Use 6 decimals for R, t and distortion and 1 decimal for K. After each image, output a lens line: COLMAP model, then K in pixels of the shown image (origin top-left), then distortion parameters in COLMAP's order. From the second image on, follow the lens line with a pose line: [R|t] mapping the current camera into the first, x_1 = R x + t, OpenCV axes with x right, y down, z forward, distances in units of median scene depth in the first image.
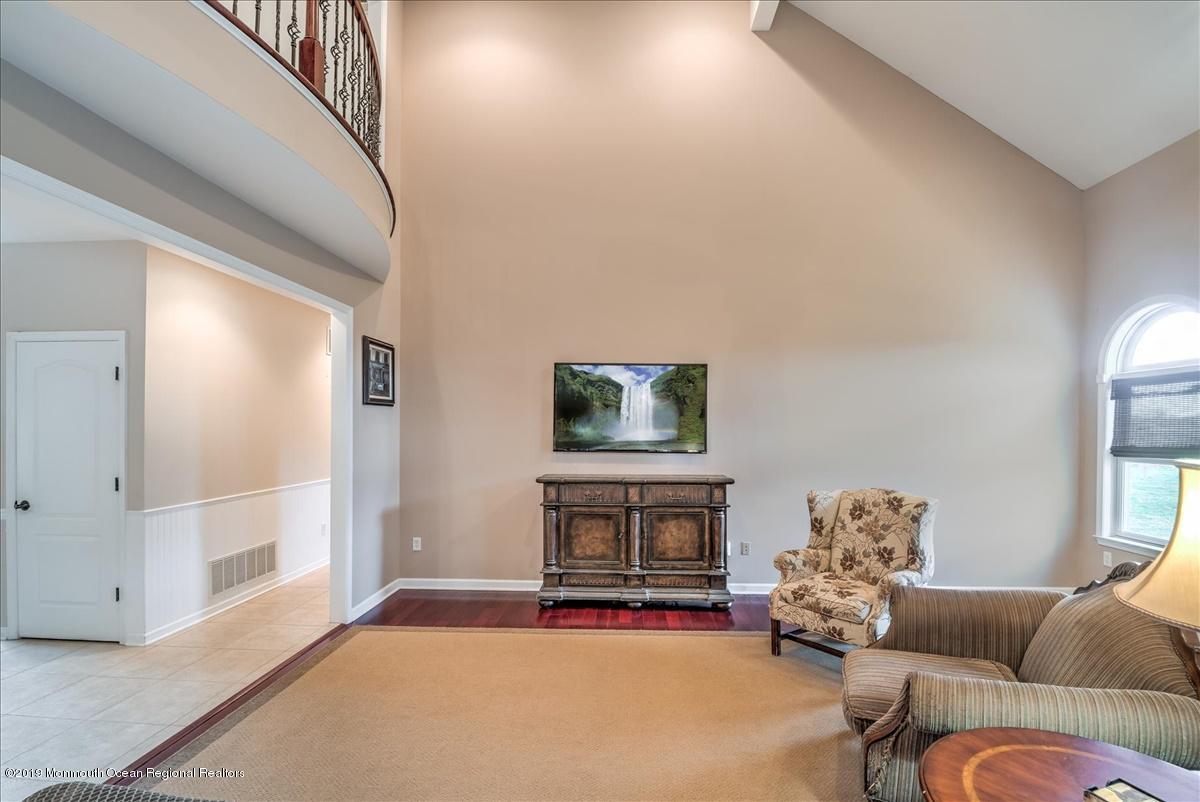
lens RADIAL K [[540.9, 0, 600.1], [0, 540.9, 426.1], [0, 0, 1]] dist [-0.000146, -0.000091]
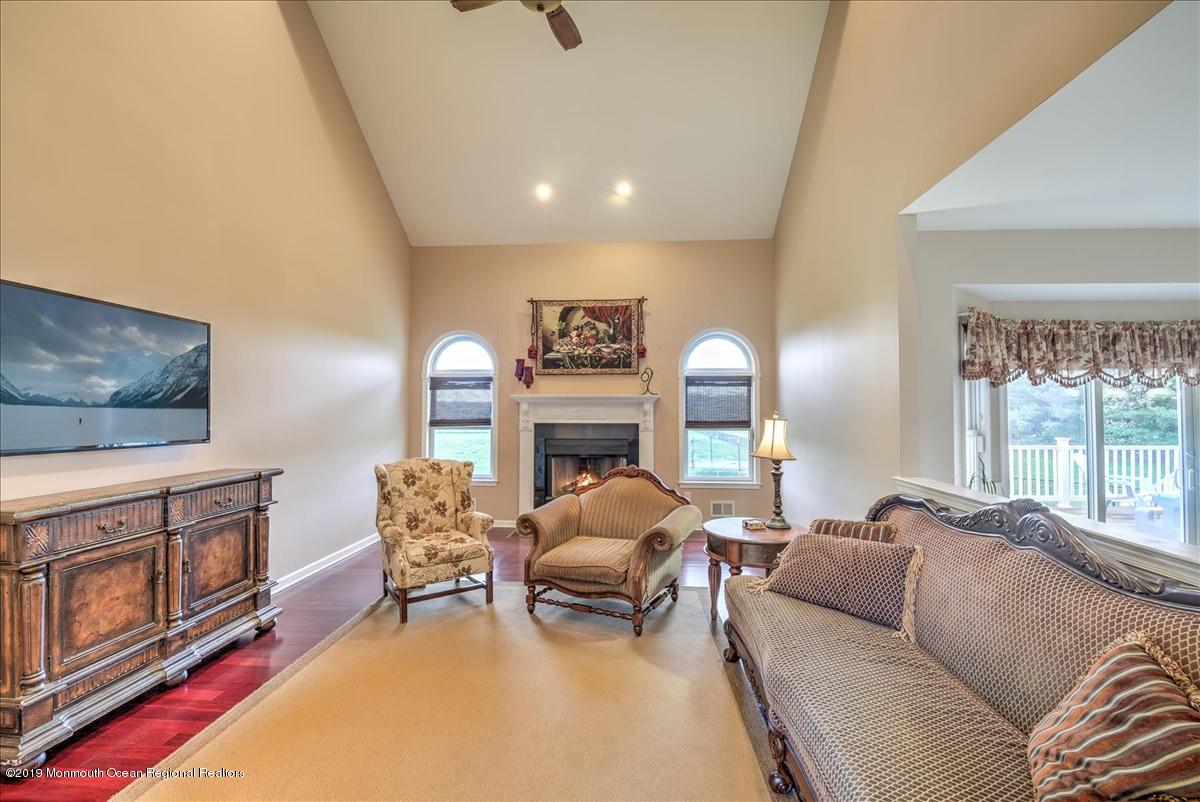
lens RADIAL K [[531.9, 0, 612.6], [0, 531.9, 398.3], [0, 0, 1]] dist [-0.002354, -0.000648]
pose [[0.022528, 0.016743, 0.999606, -0.572316], [0.000893, 0.999859, -0.016767, 0.001391], [-0.999746, 0.001270, 0.022510, 0.453539]]
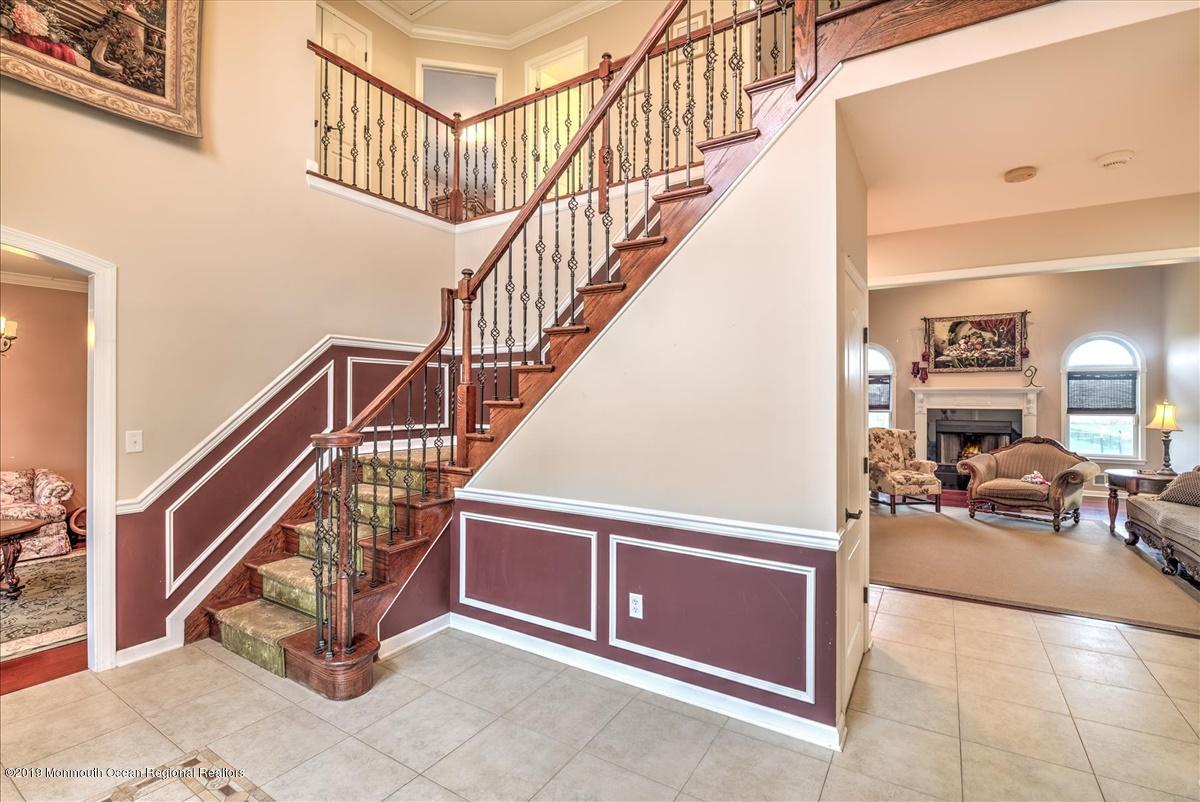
lens RADIAL K [[546.8, 0, 600.0], [0, 546.8, 401.0], [0, 0, 1]] dist [-0.002477, -0.010018]
pose [[0.501091, -0.009494, 0.865343, -1.533520], [0.001206, 0.999947, 0.010272, -0.005355], [-0.865394, -0.004104, 0.501075, 0.744782]]
